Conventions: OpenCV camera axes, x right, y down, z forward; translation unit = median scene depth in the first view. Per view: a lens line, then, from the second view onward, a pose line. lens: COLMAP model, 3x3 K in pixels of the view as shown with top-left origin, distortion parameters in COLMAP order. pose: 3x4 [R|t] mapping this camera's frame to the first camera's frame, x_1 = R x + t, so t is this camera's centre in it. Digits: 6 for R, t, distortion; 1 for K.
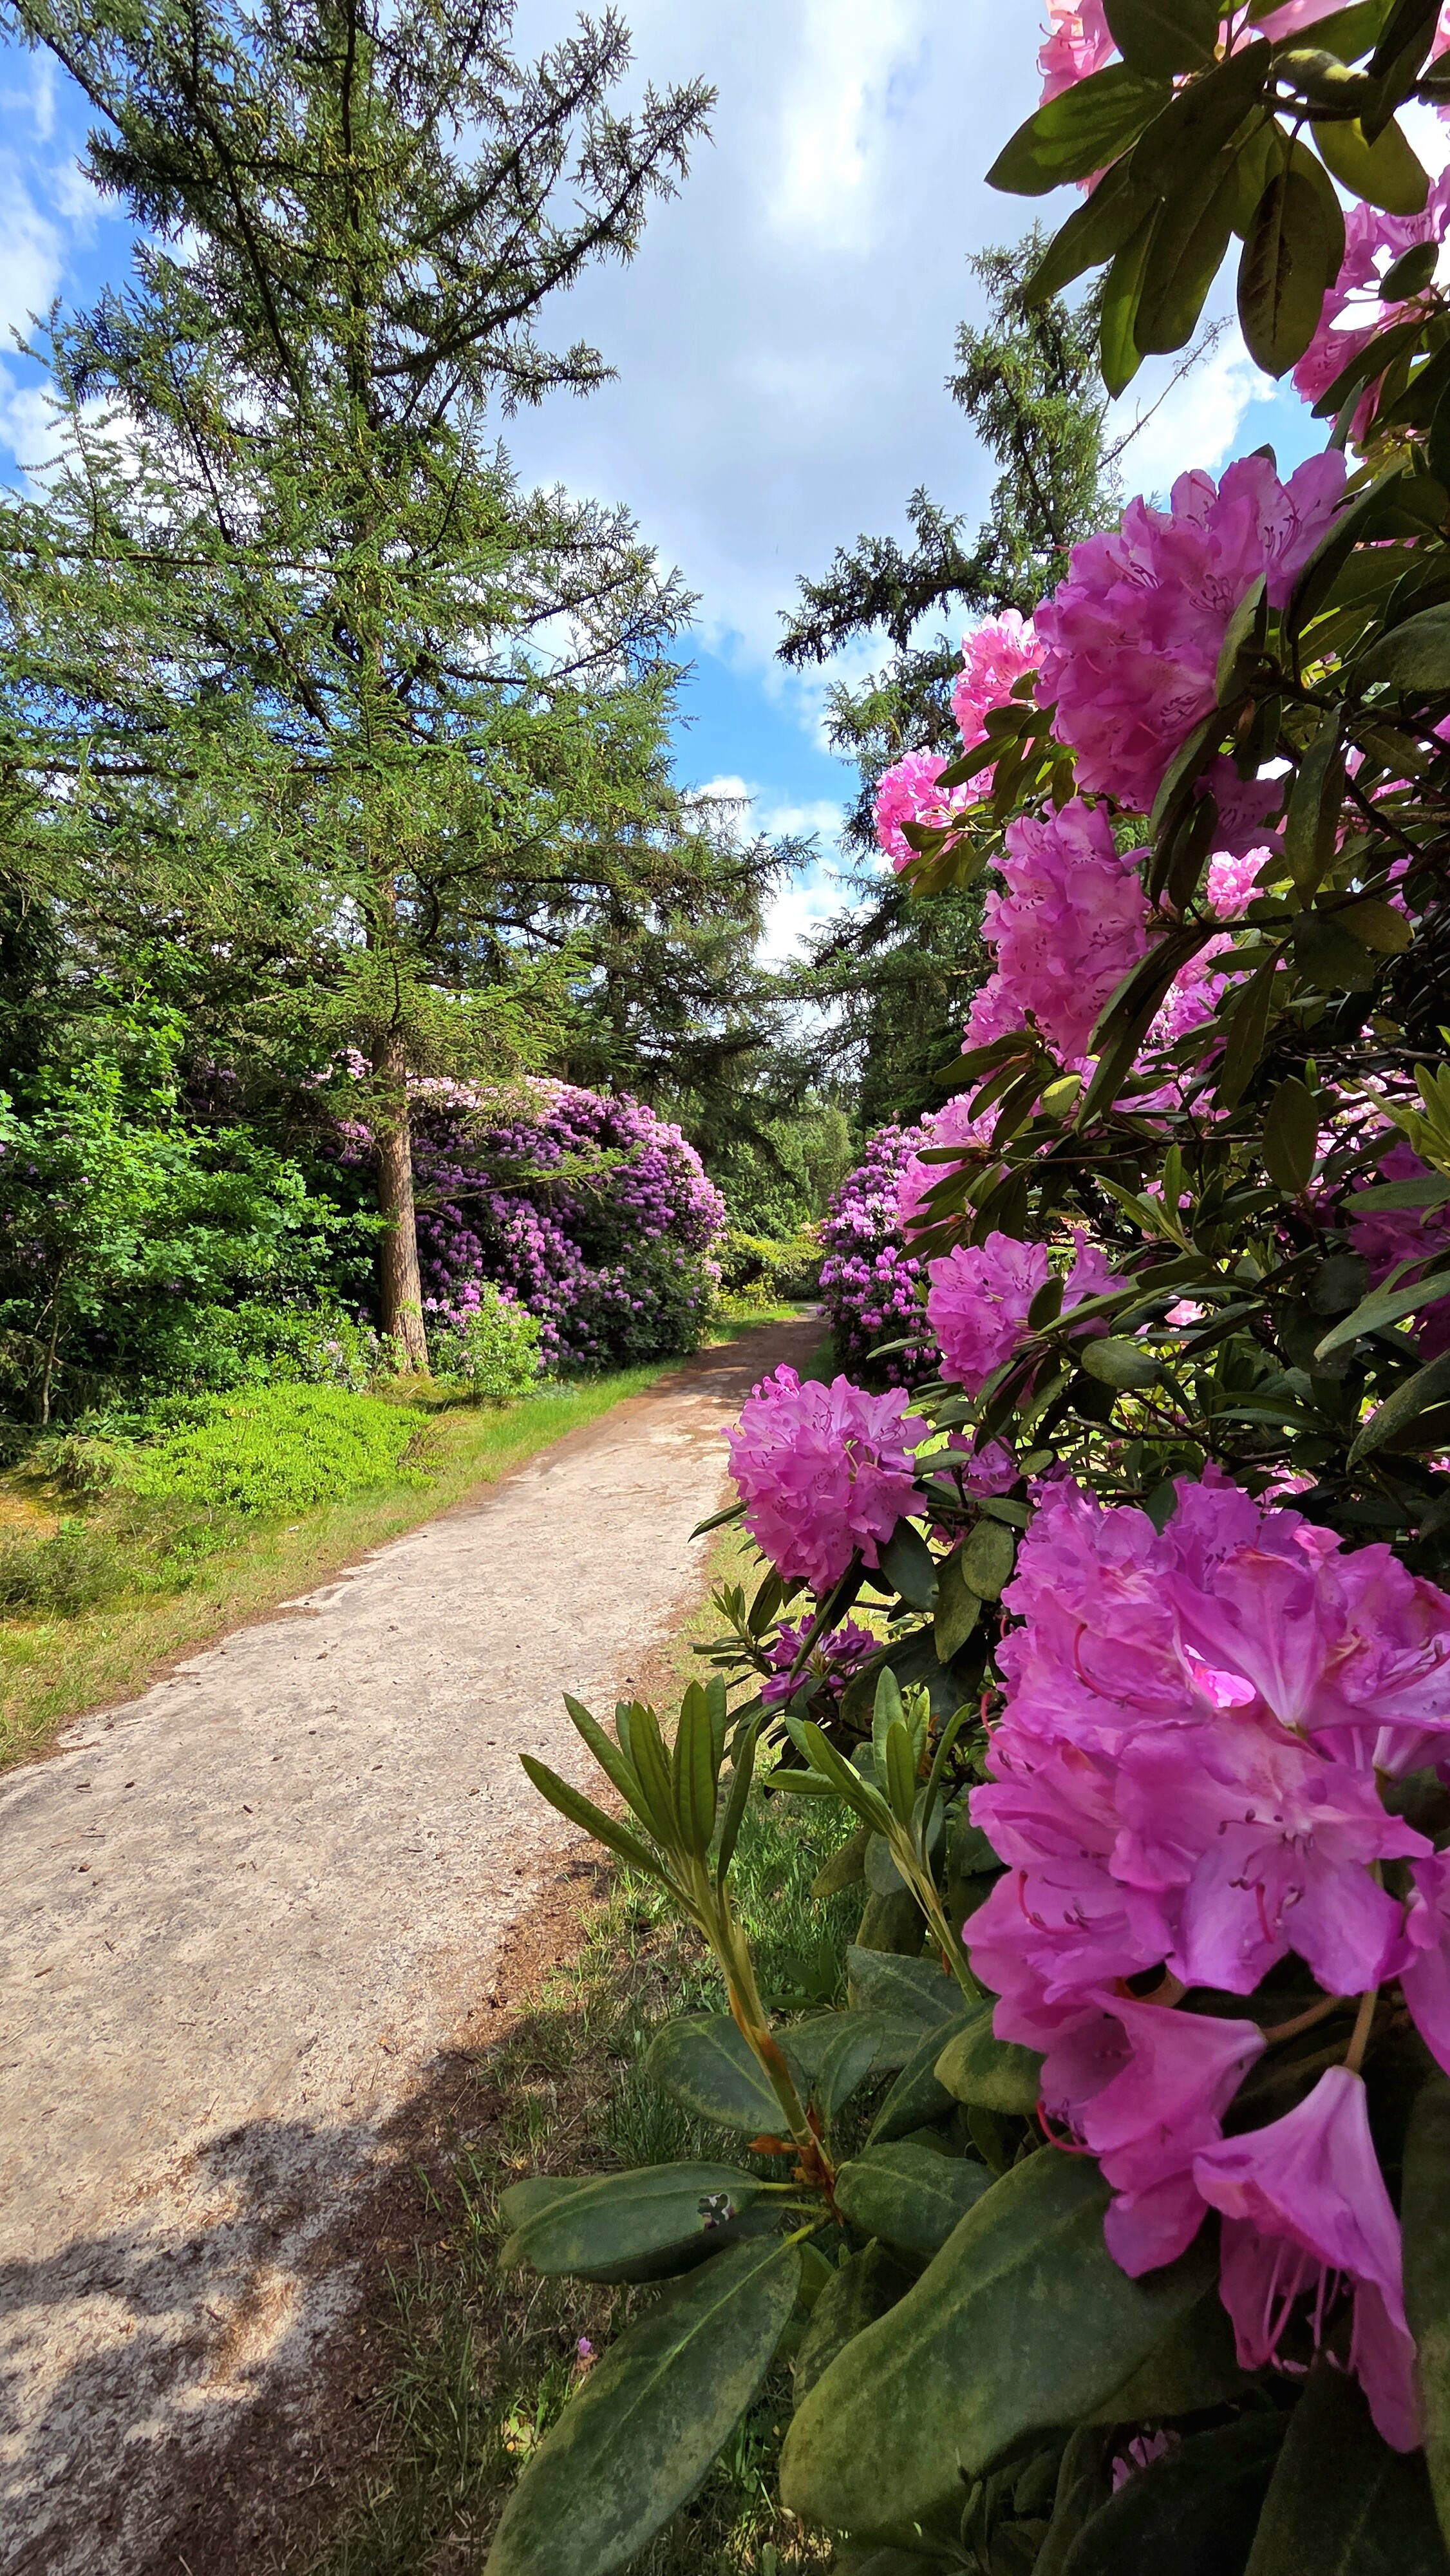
lens RADIAL K [[1008.8, 0, 729.1], [0, 1008.8, 1284.9], [0, 0, 1]] dist [0.000097, 0.000158]
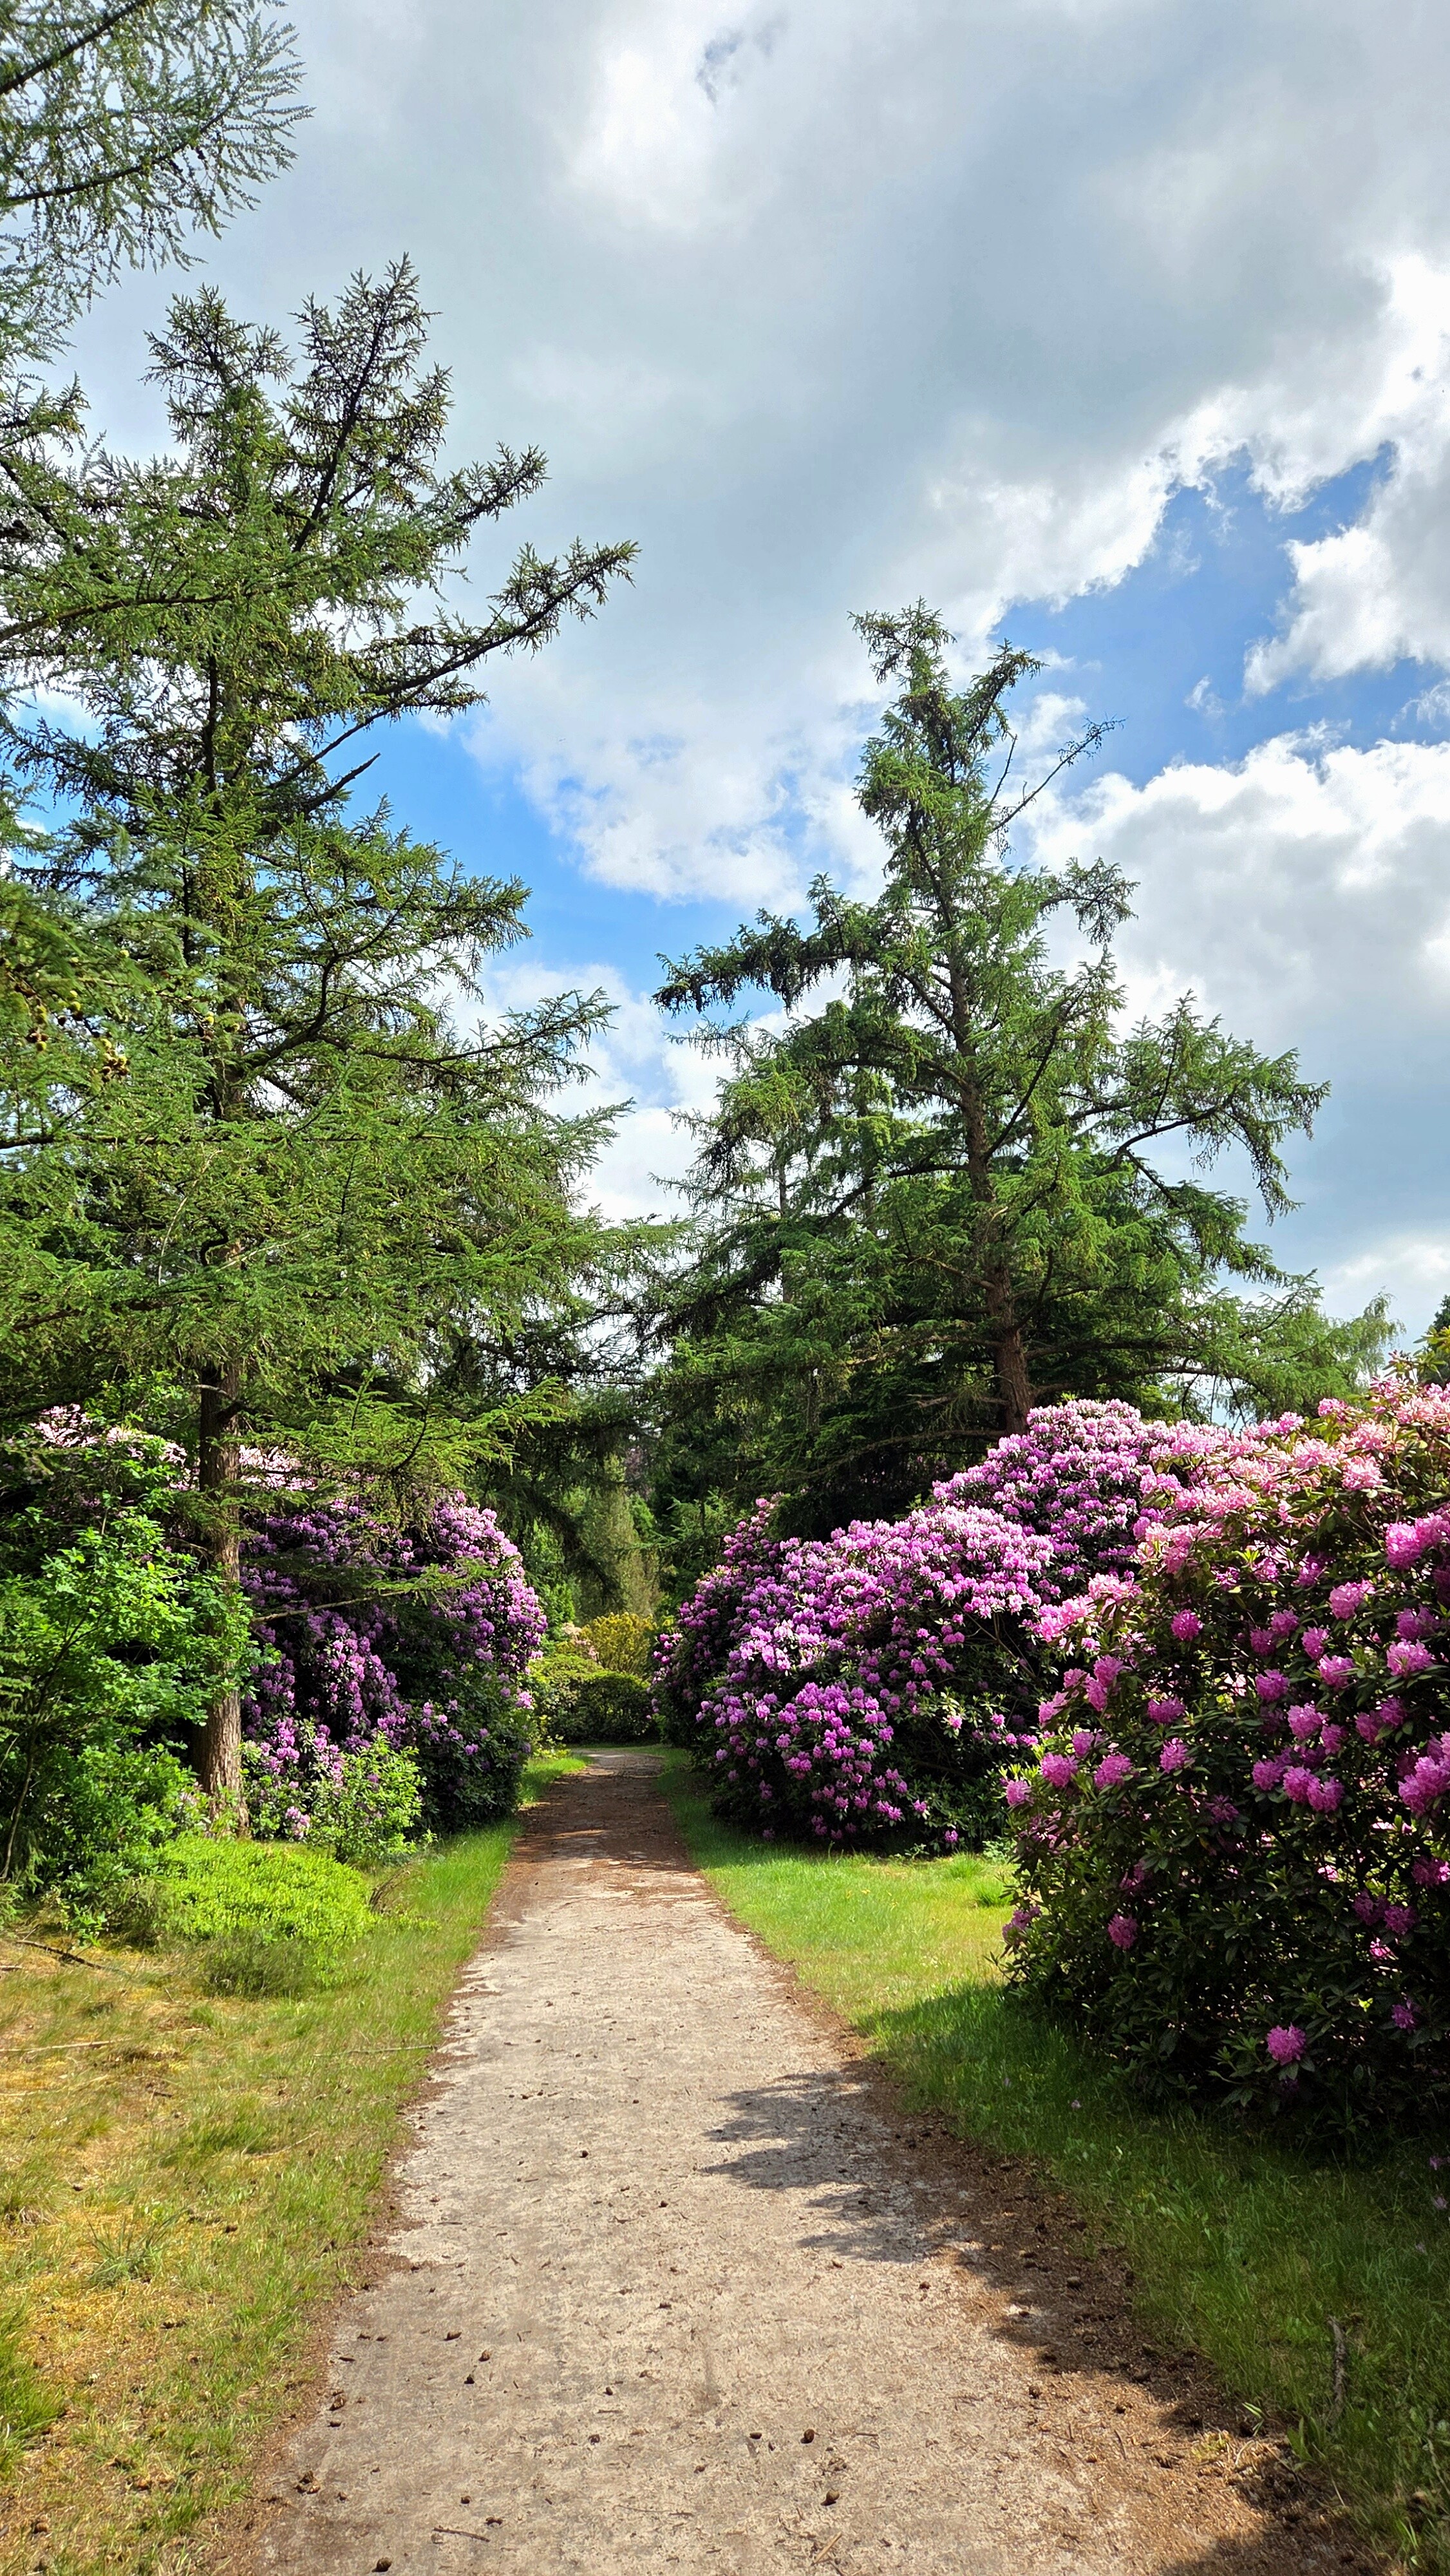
lens RADIAL K [[1791.2, 0, 725.8], [0, 1791.2, 1291.0], [0, 0, 1]] dist [0.001653, 0.000205]
pose [[0.977327, 0.052844, 0.205037, -0.218952], [-0.004030, 0.972822, -0.231517, -0.005531], [-0.211699, 0.225442, 0.950978, -0.505446]]
